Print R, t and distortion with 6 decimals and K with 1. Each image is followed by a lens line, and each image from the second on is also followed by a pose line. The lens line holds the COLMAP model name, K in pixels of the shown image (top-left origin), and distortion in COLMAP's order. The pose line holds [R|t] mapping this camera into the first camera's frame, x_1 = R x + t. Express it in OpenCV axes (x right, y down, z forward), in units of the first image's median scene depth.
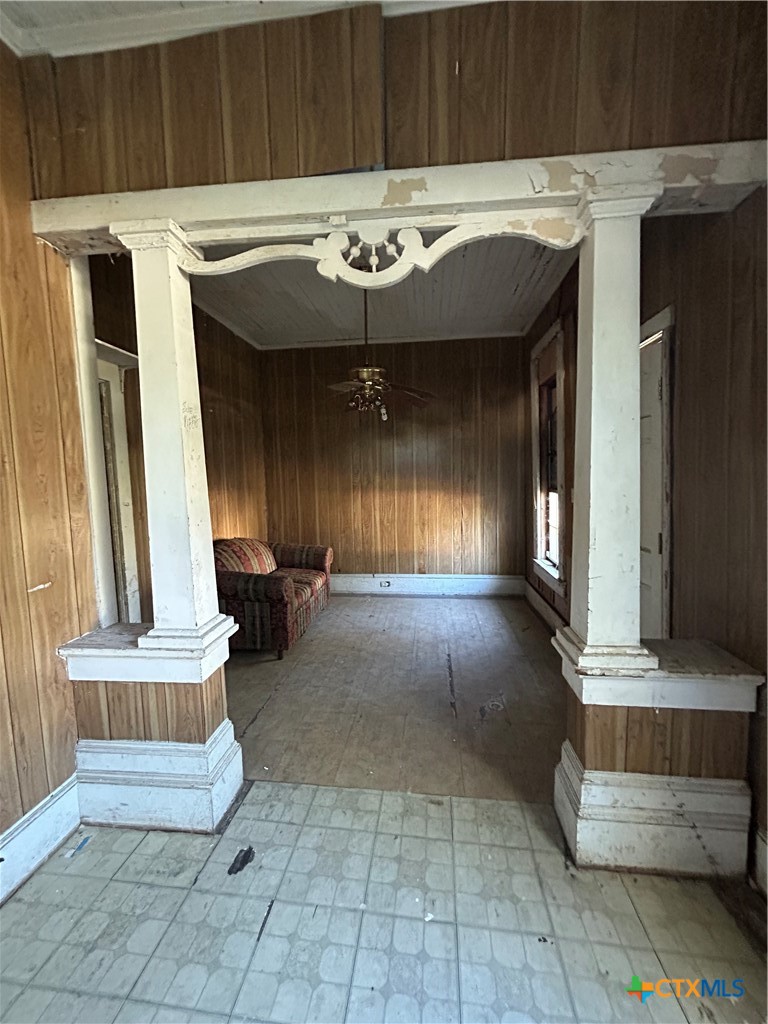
lens RADIAL K [[417.2, 0, 384.8], [0, 417.2, 509.3], [0, 0, 1]] dist [0.002141, 0.000099]
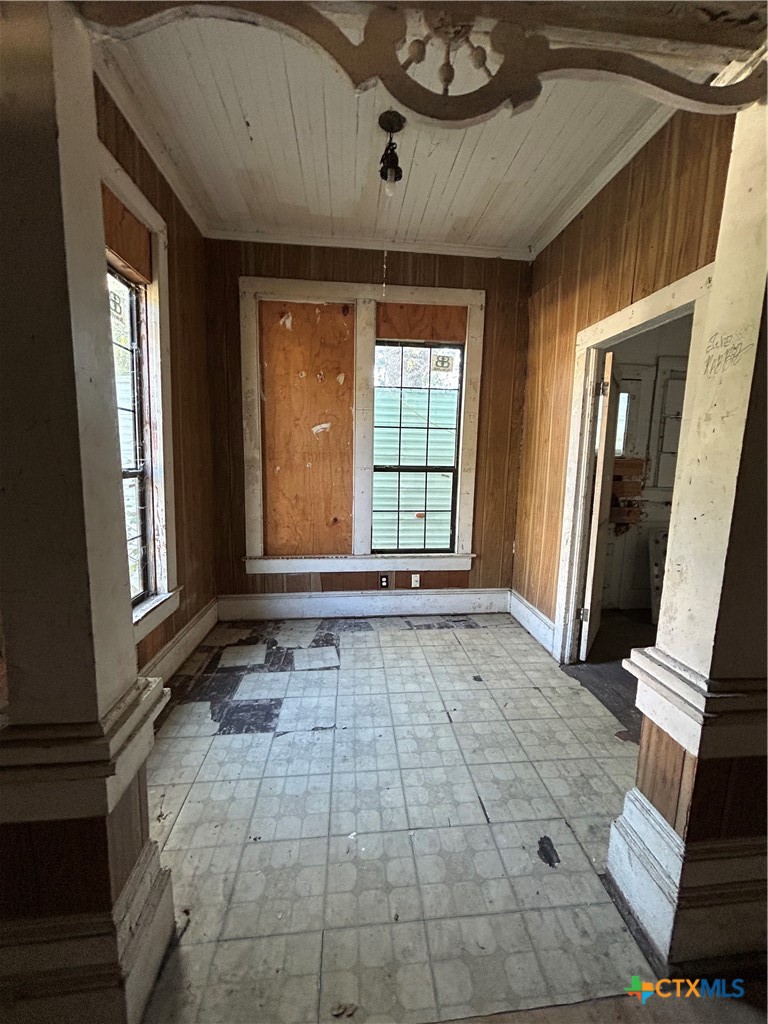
lens RADIAL K [[417.2, 0, 385.3], [0, 417.2, 511.1], [0, 0, 1]] dist [0.002141, 0.000099]
pose [[-0.979108, 0.027734, -0.201440, 0.210744], [-0.017539, 0.975444, 0.219547, -0.134158], [0.202582, 0.218493, -0.954579, 1.820491]]
